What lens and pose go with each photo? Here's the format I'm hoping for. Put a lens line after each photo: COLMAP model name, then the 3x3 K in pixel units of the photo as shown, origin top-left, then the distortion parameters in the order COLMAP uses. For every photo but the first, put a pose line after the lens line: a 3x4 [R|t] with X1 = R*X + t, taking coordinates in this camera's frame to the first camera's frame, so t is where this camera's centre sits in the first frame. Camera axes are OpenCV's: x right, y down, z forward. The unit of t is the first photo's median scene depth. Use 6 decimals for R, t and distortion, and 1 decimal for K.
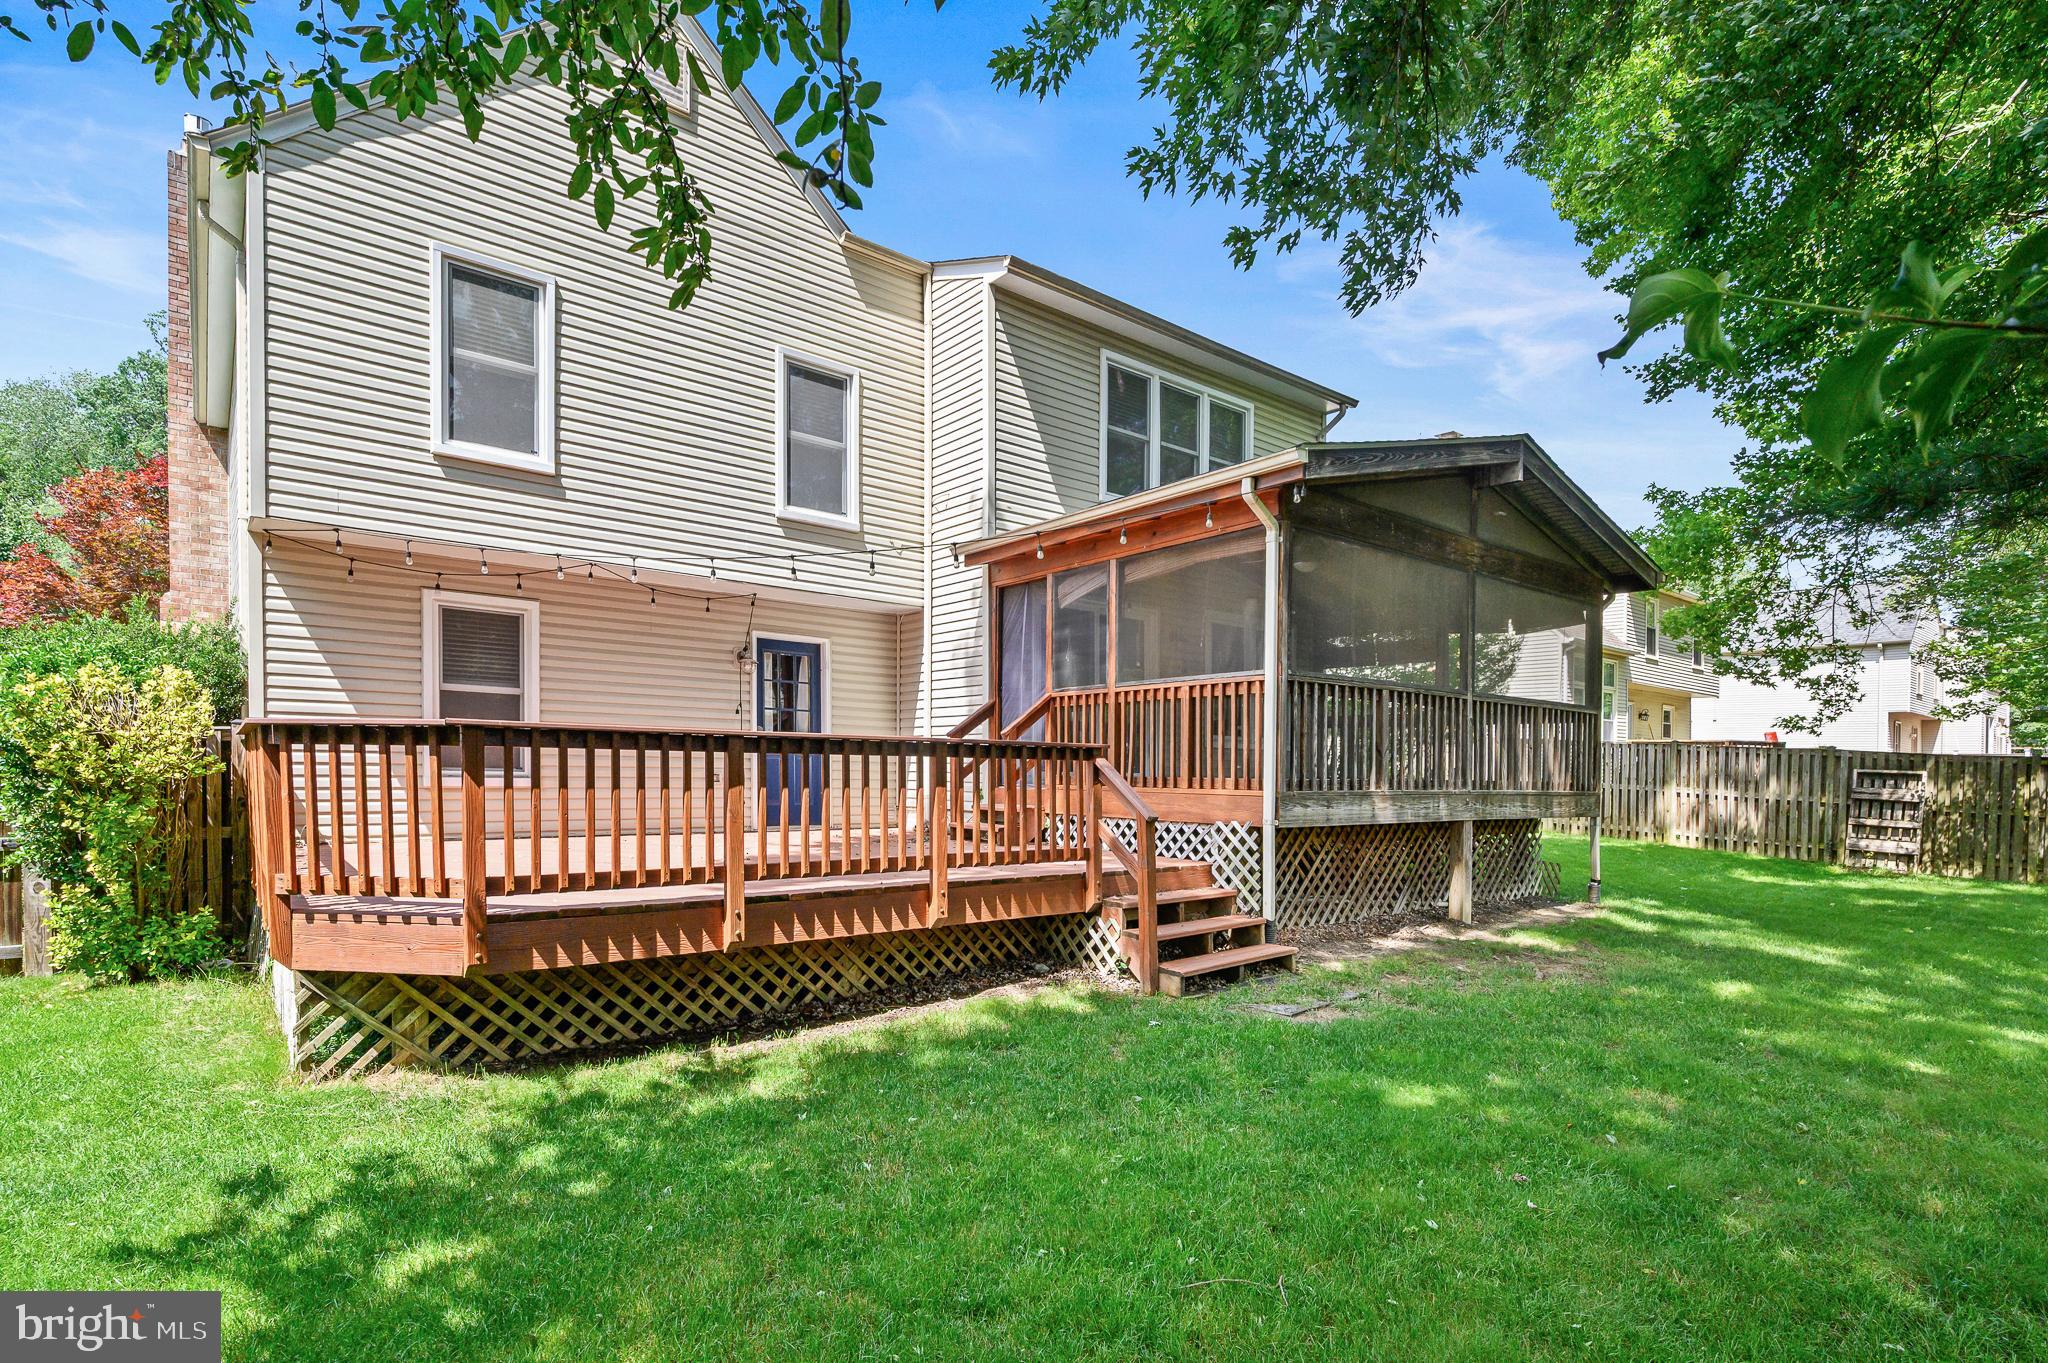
lens RADIAL K [[1022.1, 0, 1019.0], [0, 1022.1, 788.8], [0, 0, 1]] dist [-0.002418, -0.000315]
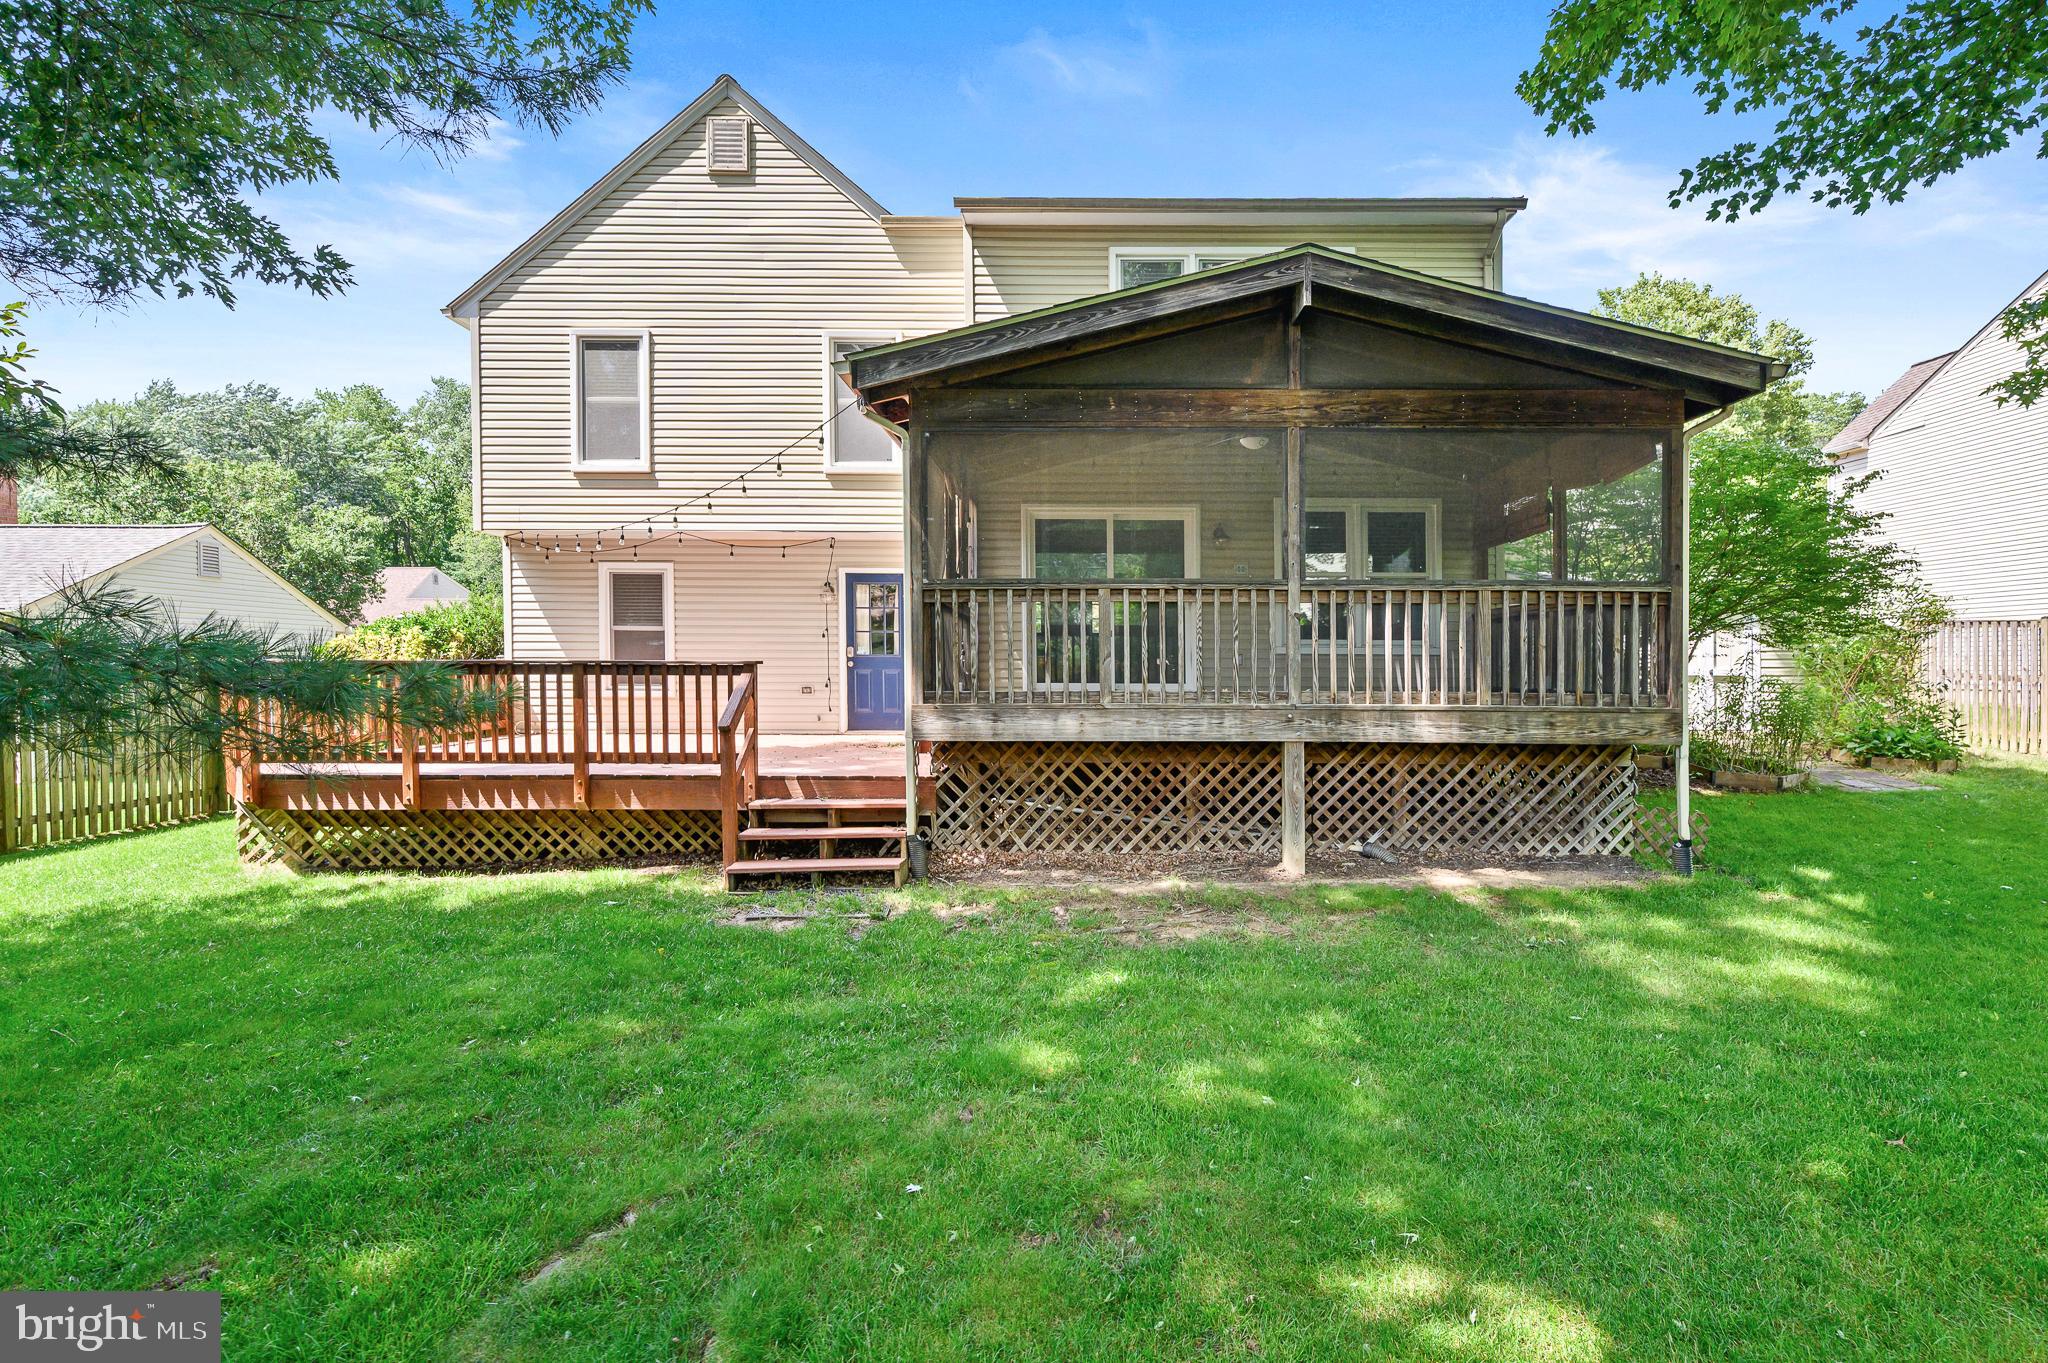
lens RADIAL K [[1006.3, 0, 1024.0], [0, 1006.3, 681.5], [0, 0, 1]] dist [0.000255, -0.000064]
pose [[0.773304, -0.008749, -0.633975, 0.855685], [-0.002524, 0.999854, -0.016878, -0.002285], [0.634031, 0.014652, 0.773169, 0.292923]]
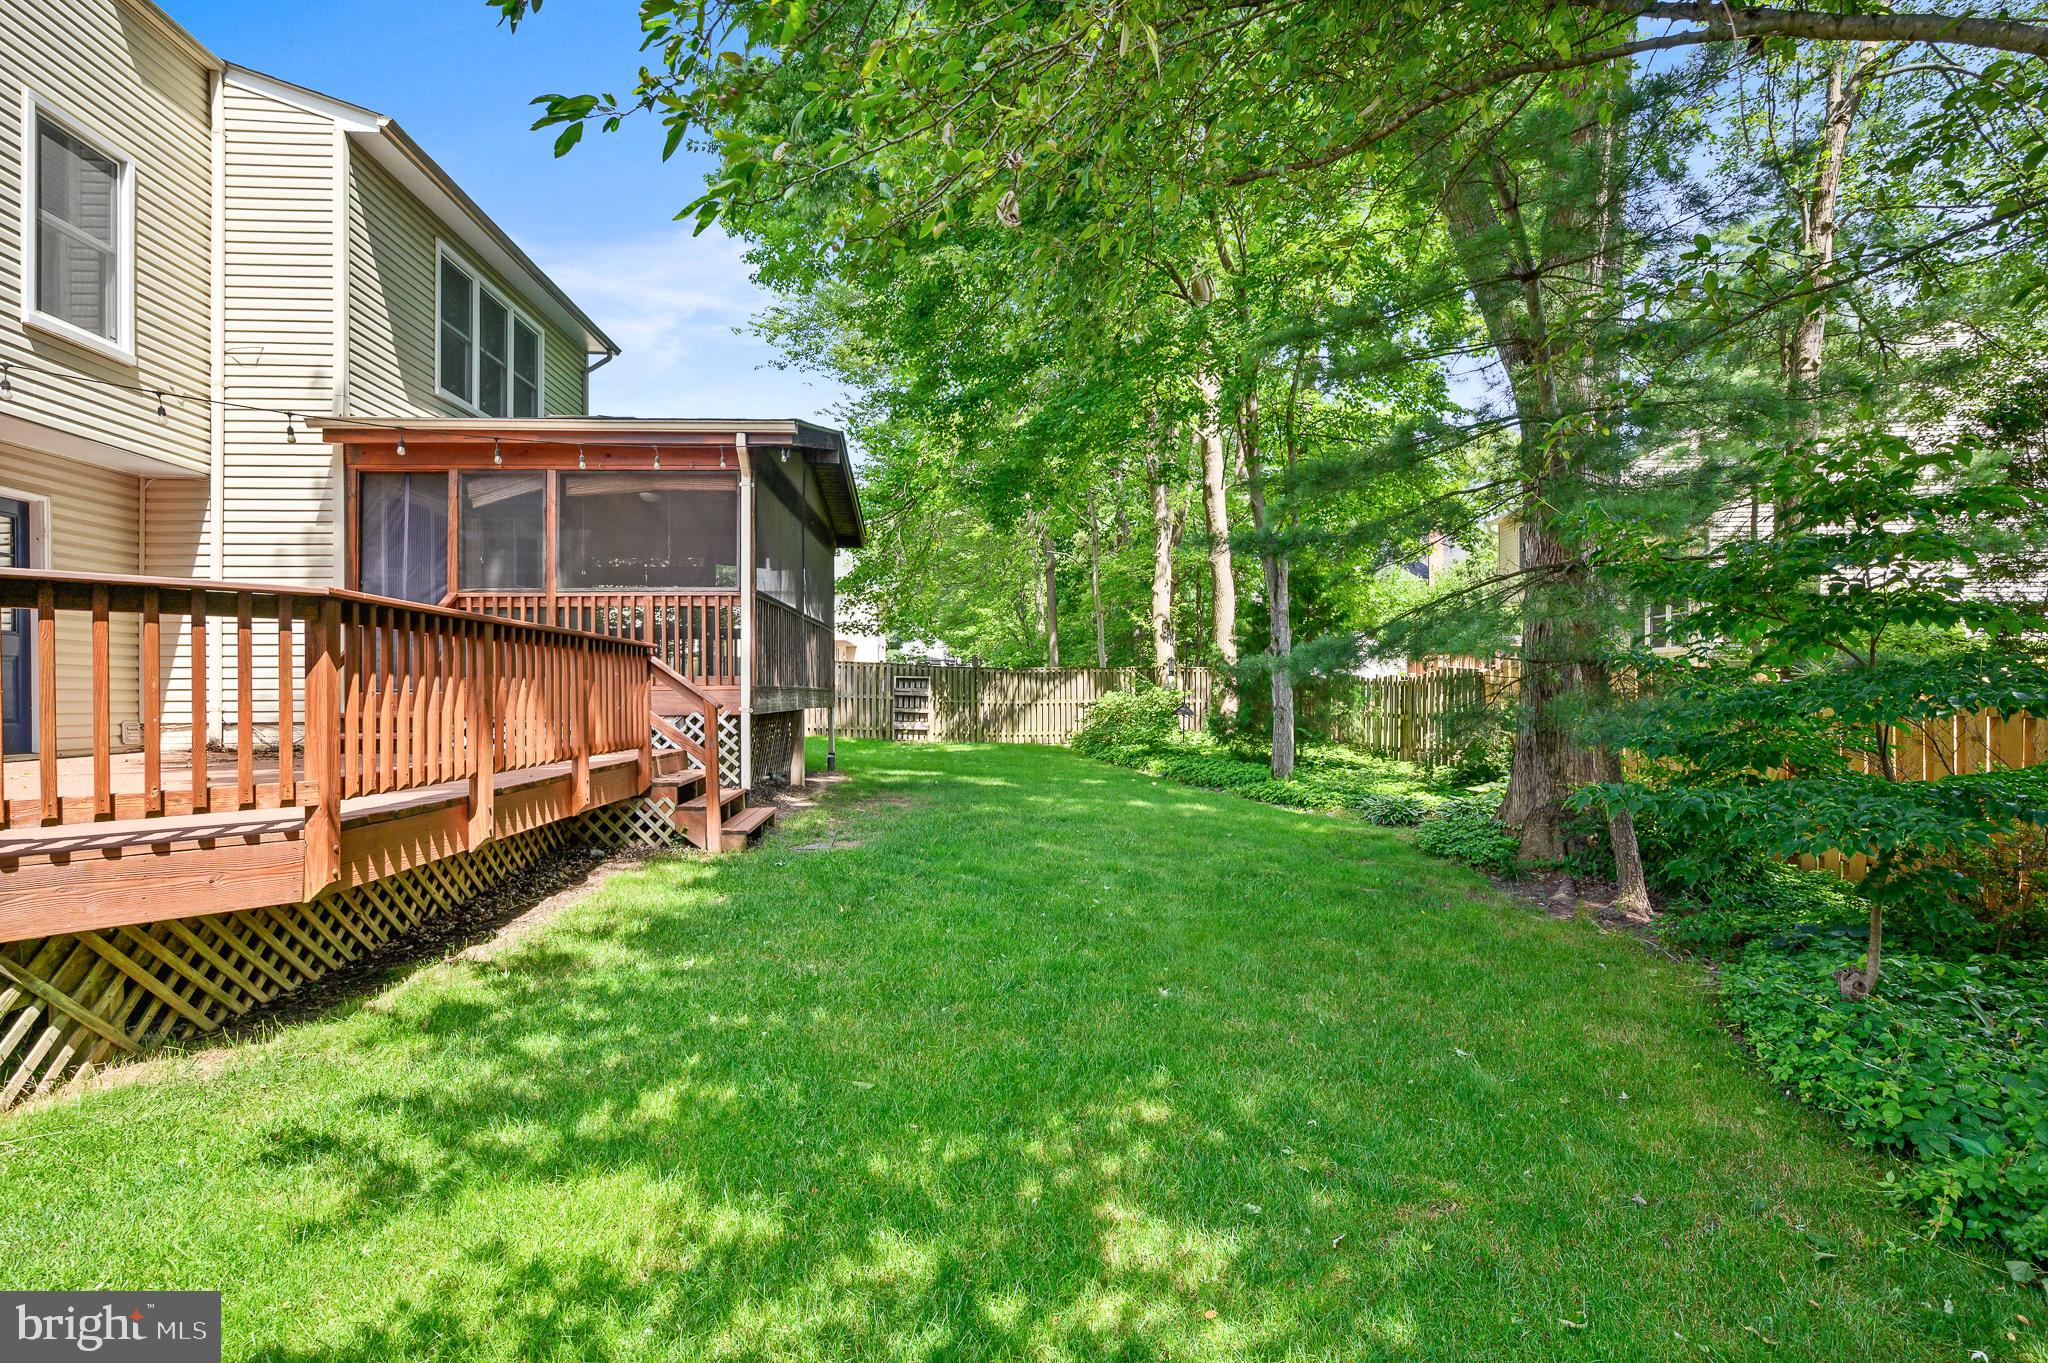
lens RADIAL K [[964.7, 0, 1024.0], [0, 964.7, 681.5], [0, 0, 1]] dist [-0.001350, 0.012334]
pose [[0.588155, -0.009234, 0.808696, -0.467457], [0.029267, 0.999523, -0.009873, 0.017844], [-0.808219, 0.029475, 0.588145, 0.036771]]
